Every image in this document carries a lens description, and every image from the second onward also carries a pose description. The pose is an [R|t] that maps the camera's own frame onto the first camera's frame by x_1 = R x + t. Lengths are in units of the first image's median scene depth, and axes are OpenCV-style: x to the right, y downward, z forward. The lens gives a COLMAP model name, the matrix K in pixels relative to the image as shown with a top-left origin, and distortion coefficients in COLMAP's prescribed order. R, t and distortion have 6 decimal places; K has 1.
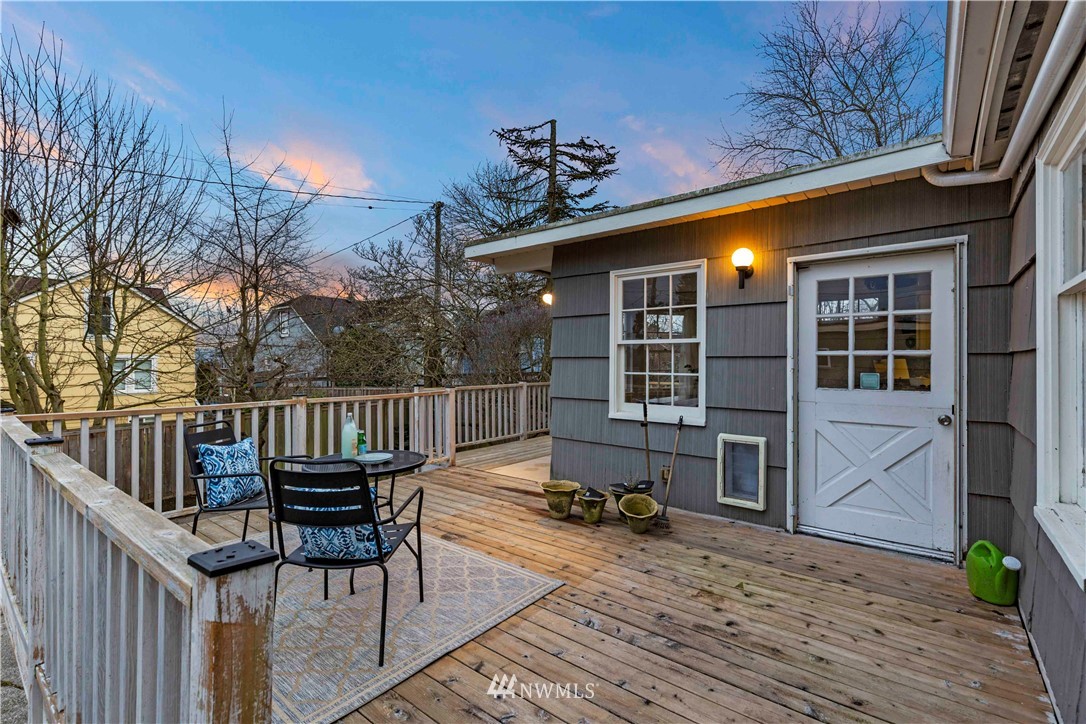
lens RADIAL K [[488.3, 0, 543.0], [0, 488.3, 362.0], [0, 0, 1]] dist [0.000173, 0.000004]
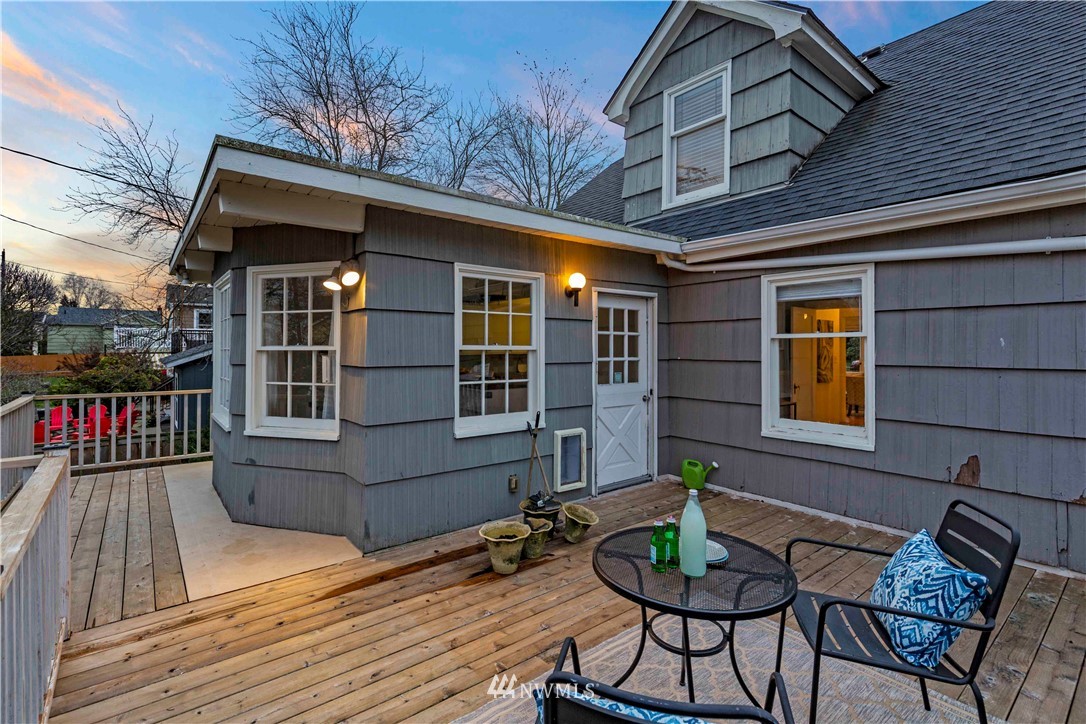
lens RADIAL K [[499.8, 0, 527.5], [0, 499.8, 344.2], [0, 0, 1]] dist [-0.000230, -0.000086]
pose [[0.228199, 0.007663, 0.973584, -0.807666], [0.000831, 0.999967, -0.008065, -0.047799], [-0.973614, 0.002650, 0.228186, 0.834200]]
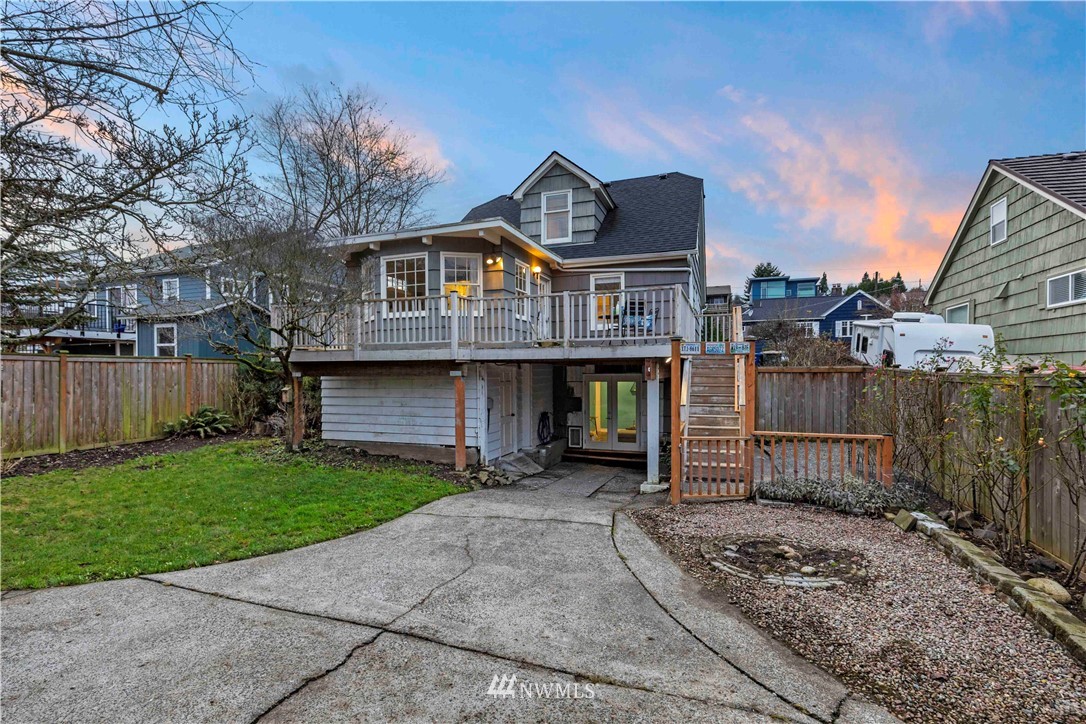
lens RADIAL K [[524.4, 0, 543.0], [0, 524.4, 362.0], [0, 0, 1]] dist [0.001435, 0.000490]
pose [[-0.331266, 0.020545, 0.943314, -2.852180], [0.012127, 0.999773, -0.017516, 0.457201], [-0.943460, 0.005637, -0.331440, 2.110880]]
